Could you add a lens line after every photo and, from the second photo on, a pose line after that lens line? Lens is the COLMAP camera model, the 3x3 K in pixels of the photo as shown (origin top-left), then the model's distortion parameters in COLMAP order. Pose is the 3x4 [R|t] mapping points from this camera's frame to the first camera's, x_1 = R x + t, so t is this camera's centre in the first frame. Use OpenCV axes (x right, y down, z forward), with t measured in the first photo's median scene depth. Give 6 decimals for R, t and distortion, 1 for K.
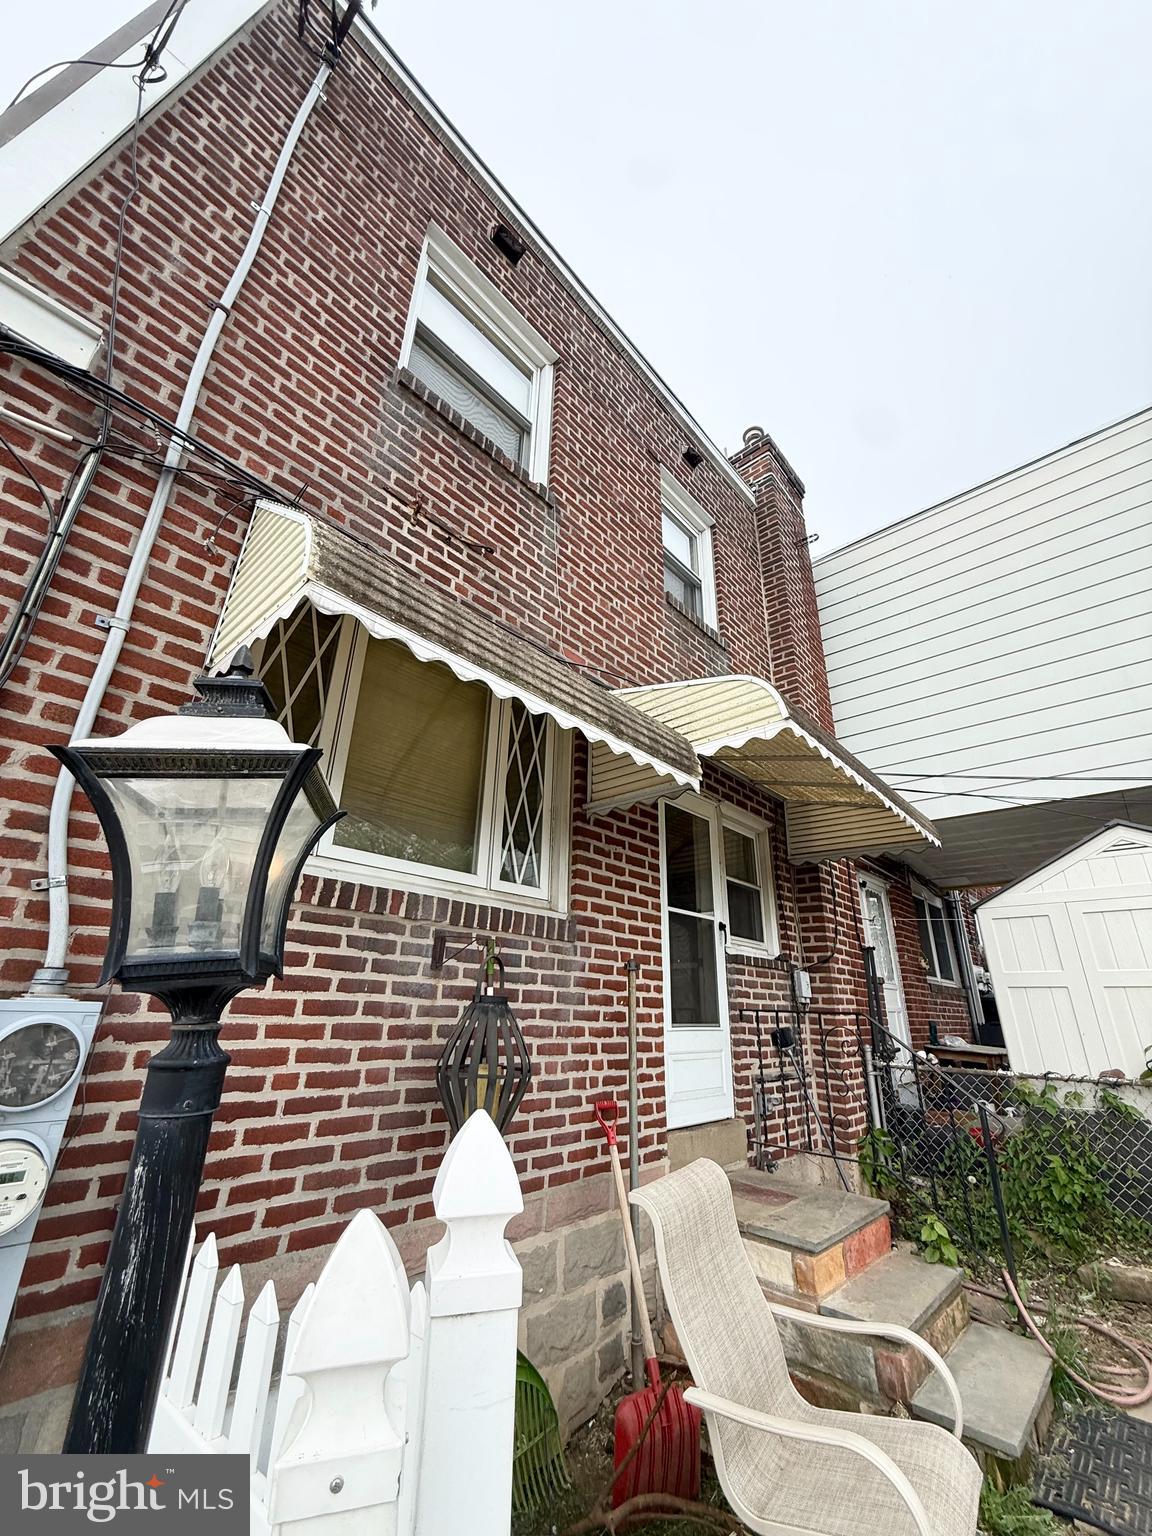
lens RADIAL K [[614.8, 0, 576.0], [0, 614.8, 768.0], [0, 0, 1]] dist [0.001520, -0.000426]
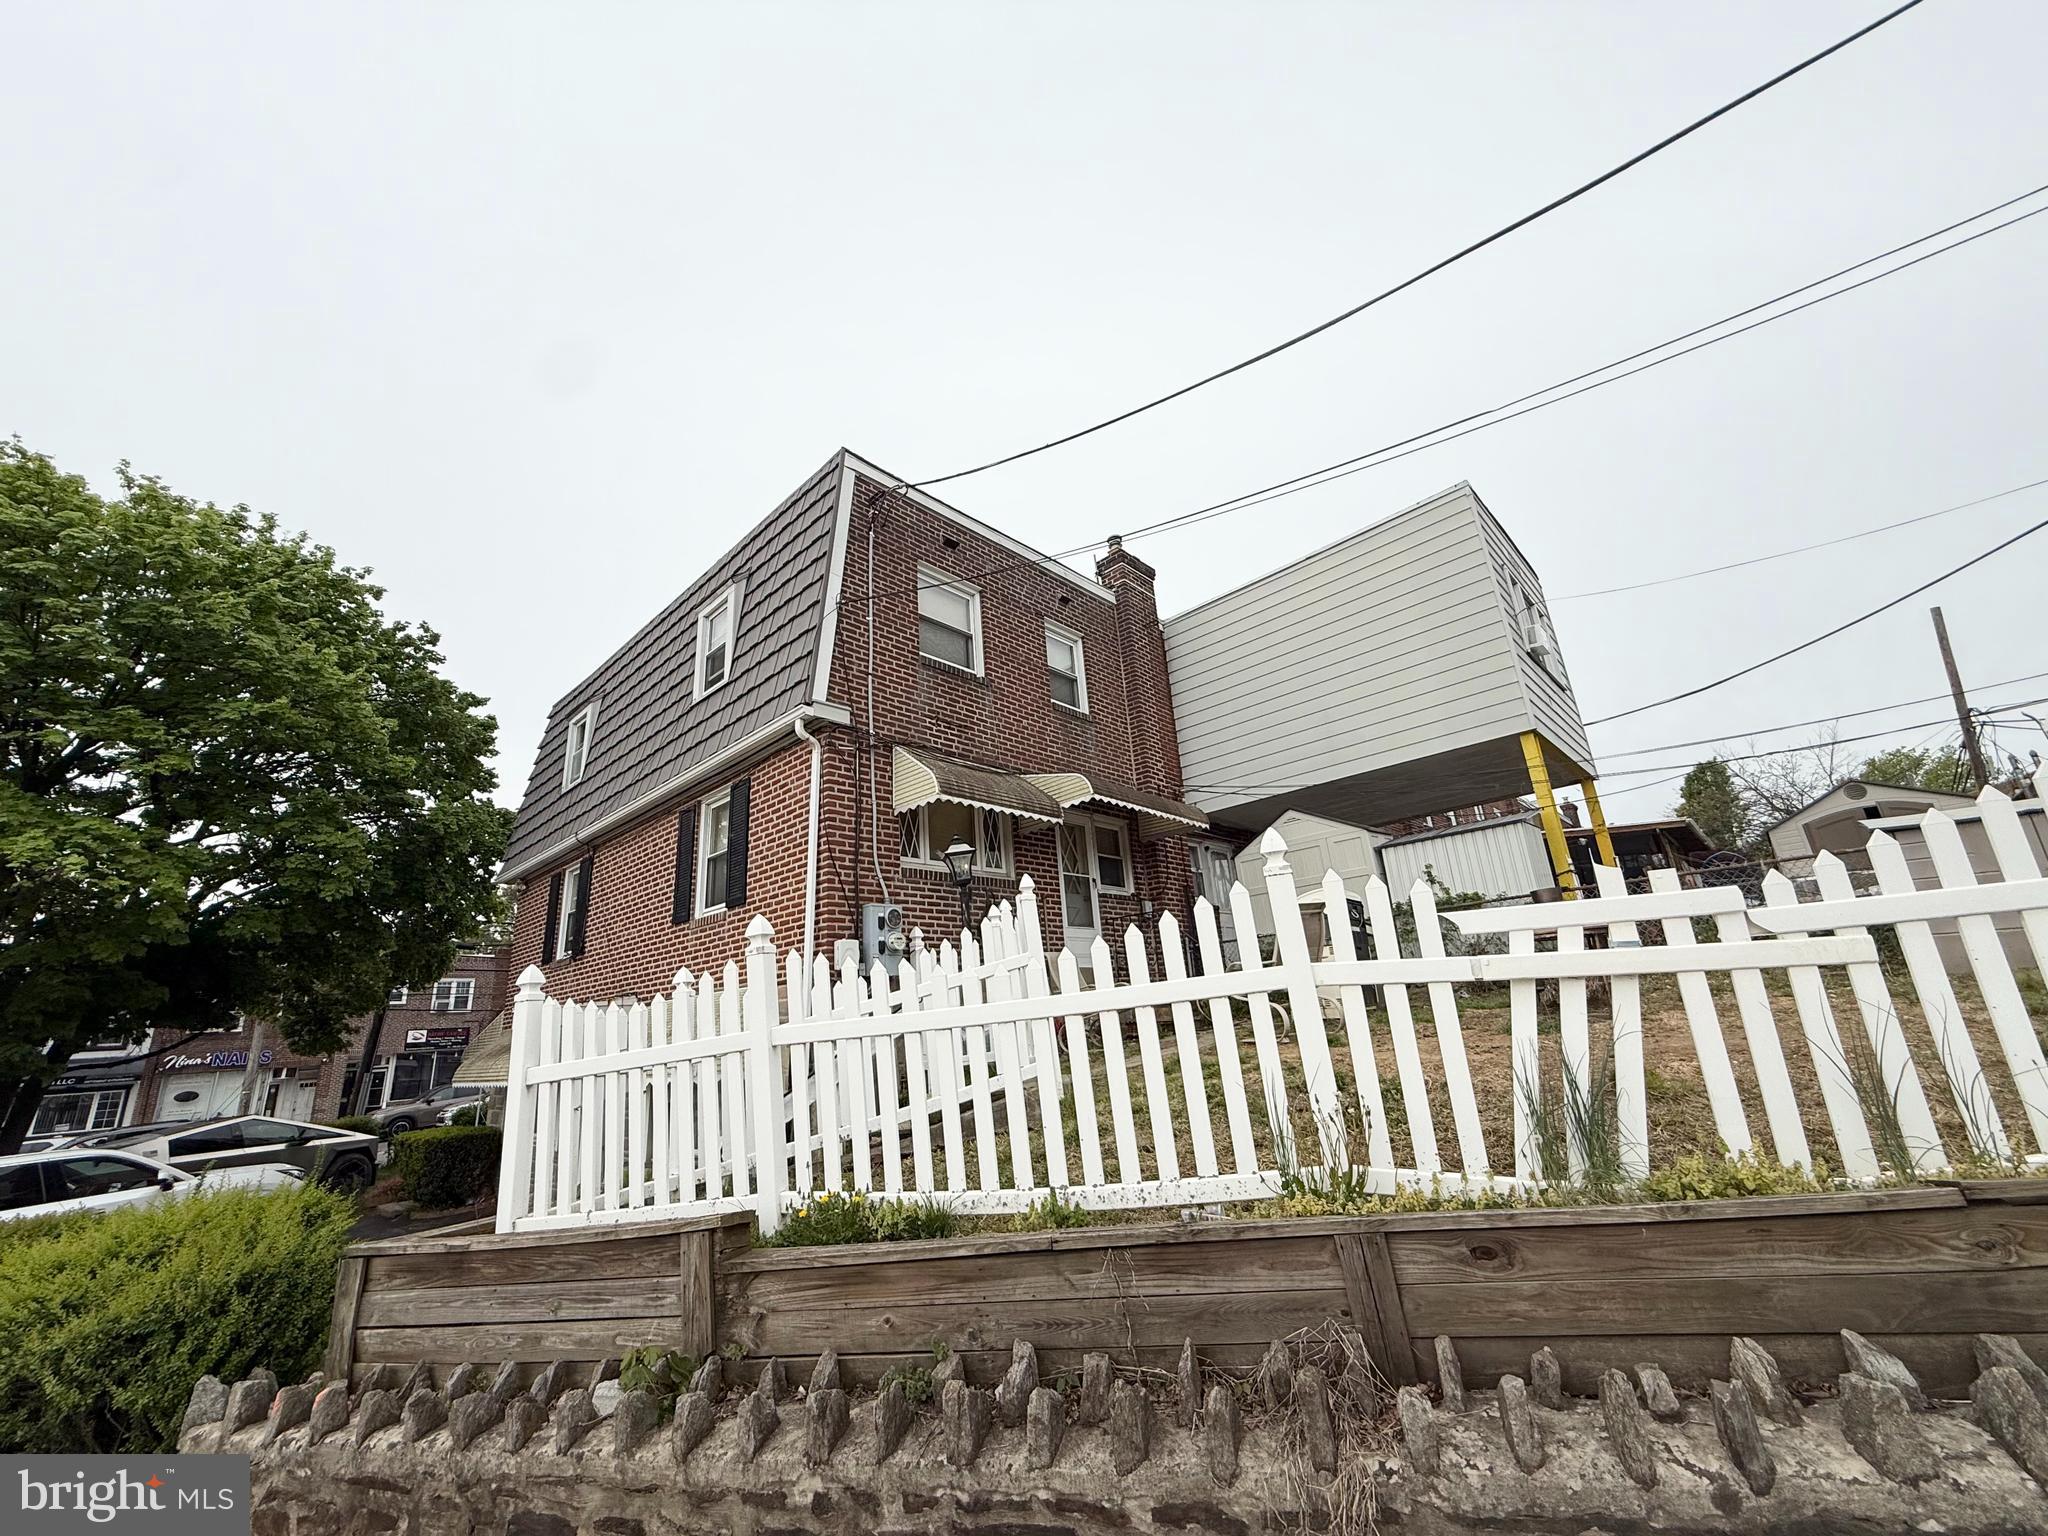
lens RADIAL K [[819.7, 0, 1024.0], [0, 819.7, 768.0], [0, 0, 1]] dist [0.001520, -0.000426]
pose [[0.995136, -0.098124, 0.008762, 0.026799], [0.097377, 0.993226, 0.063397, -0.298195], [-0.014924, -0.062236, 0.997950, -1.660634]]
